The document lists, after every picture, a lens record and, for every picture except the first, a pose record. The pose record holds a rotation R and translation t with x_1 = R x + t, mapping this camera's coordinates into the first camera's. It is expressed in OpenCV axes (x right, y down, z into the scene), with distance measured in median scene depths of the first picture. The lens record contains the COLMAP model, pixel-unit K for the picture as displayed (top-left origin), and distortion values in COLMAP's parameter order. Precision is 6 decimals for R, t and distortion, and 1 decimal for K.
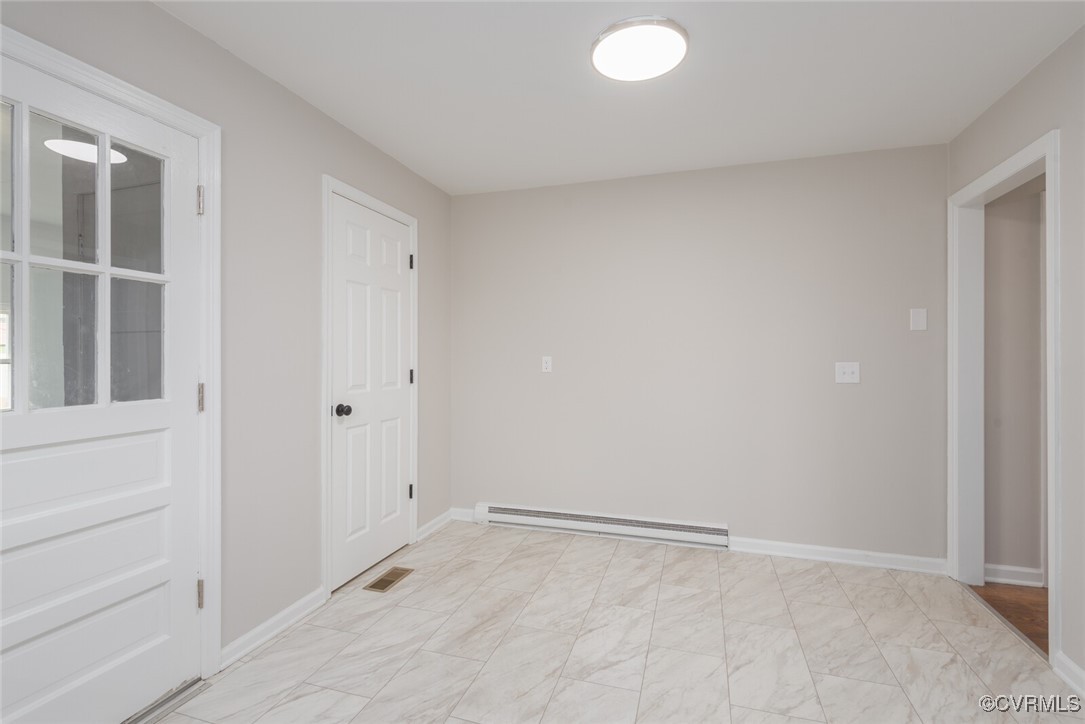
lens RADIAL K [[509.5, 0, 545.7], [0, 509.5, 358.2], [0, 0, 1]] dist [0.029398, -0.009708]
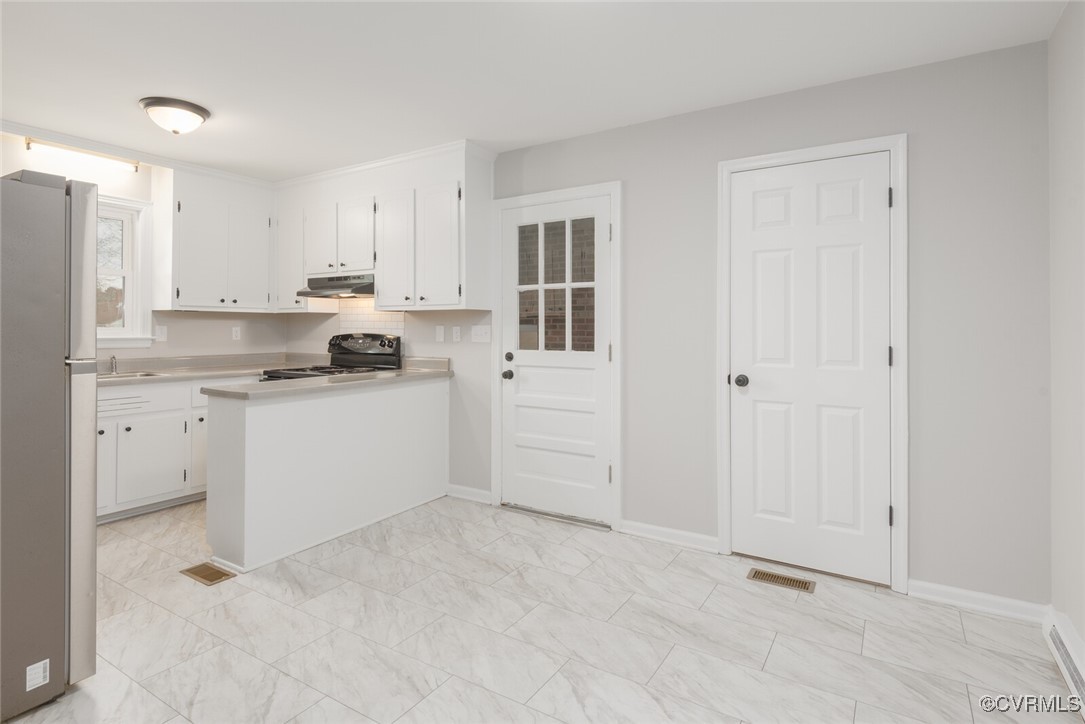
lens RADIAL K [[565.3, 0, 538.4], [0, 565.3, 327.0], [0, 0, 1]] dist [0.017203, -0.000937]
pose [[-0.269080, -0.004906, -0.963105, 0.884868], [-0.006630, 0.999973, -0.003242, 0.000457], [0.963095, 0.005513, -0.269105, 1.010121]]
